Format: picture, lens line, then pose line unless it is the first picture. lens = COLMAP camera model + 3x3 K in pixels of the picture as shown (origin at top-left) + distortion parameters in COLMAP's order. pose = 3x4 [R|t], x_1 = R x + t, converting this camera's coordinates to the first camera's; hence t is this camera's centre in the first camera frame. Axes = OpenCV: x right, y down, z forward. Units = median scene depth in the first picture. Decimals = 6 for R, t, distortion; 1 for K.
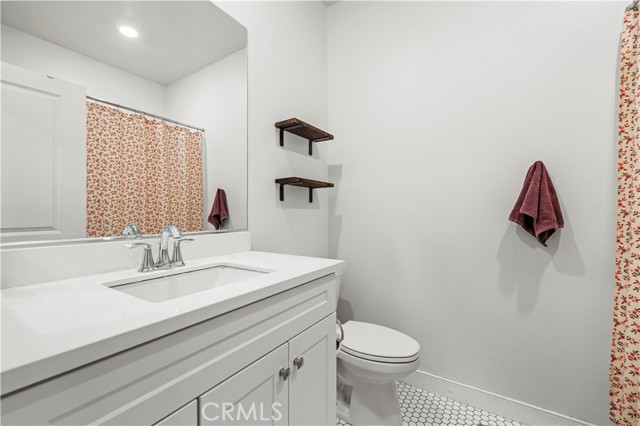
lens RADIAL K [[270.1, 0, 319.8], [0, 270.1, 215.1], [0, 0, 1]] dist [0.001024, -0.000253]
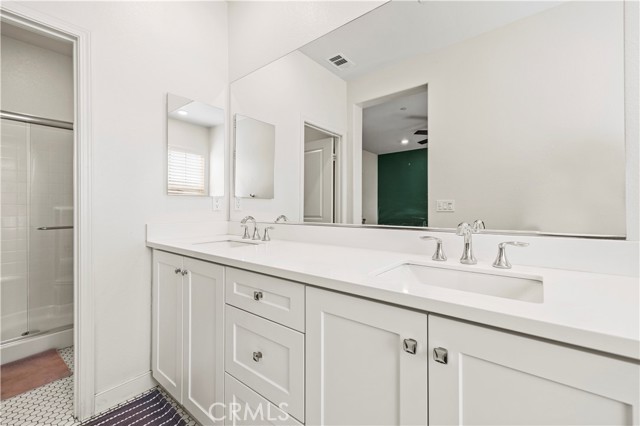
lens RADIAL K [[270.1, 0, 320.0], [0, 270.1, 209.6], [0, 0, 1]] dist [0.001024, -0.000253]
pose [[-0.093027, 0.008212, -0.995630, 0.892103], [0.005611, 0.999954, 0.007724, -0.015841], [0.995648, -0.004868, -0.093069, 1.187146]]
